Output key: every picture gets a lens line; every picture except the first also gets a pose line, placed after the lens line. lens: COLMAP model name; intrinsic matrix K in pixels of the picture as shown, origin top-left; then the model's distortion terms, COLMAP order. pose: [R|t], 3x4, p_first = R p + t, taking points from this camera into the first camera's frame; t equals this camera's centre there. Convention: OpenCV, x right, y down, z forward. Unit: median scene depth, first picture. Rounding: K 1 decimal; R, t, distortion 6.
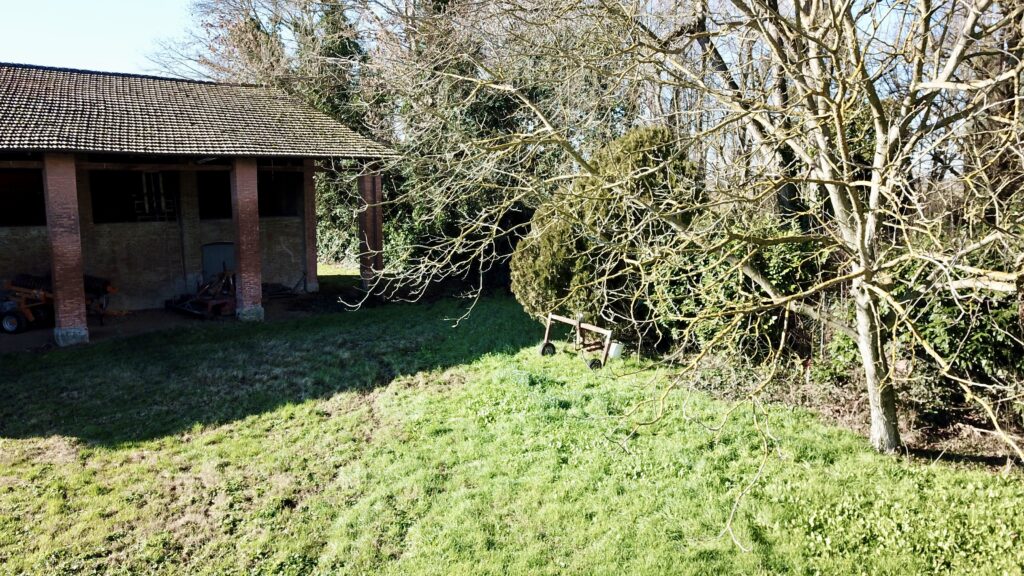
lens RADIAL K [[783.6, 0, 511.7], [0, 783.6, 288.9], [0, 0, 1]] dist [-0.001465, 0.000876]
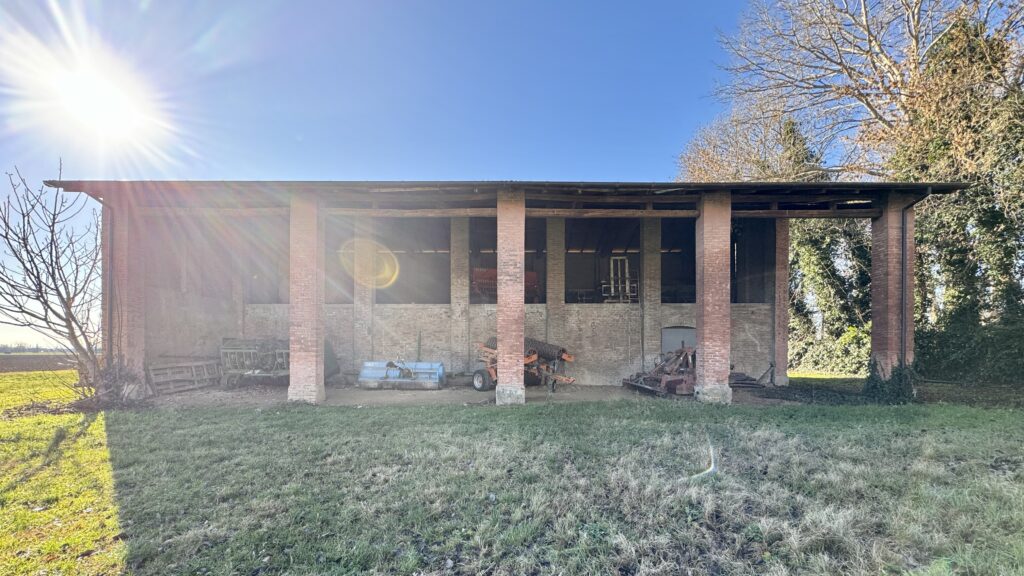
lens RADIAL K [[372.3, 0, 528.4], [0, 372.3, 357.7], [0, 0, 1]] dist [-0.000682, -0.000024]
pose [[0.732087, 0.003610, -0.681201, -0.206198], [-0.094050, 0.990945, -0.095824, 0.046977], [0.674687, 0.134218, 0.725798, 0.574174]]
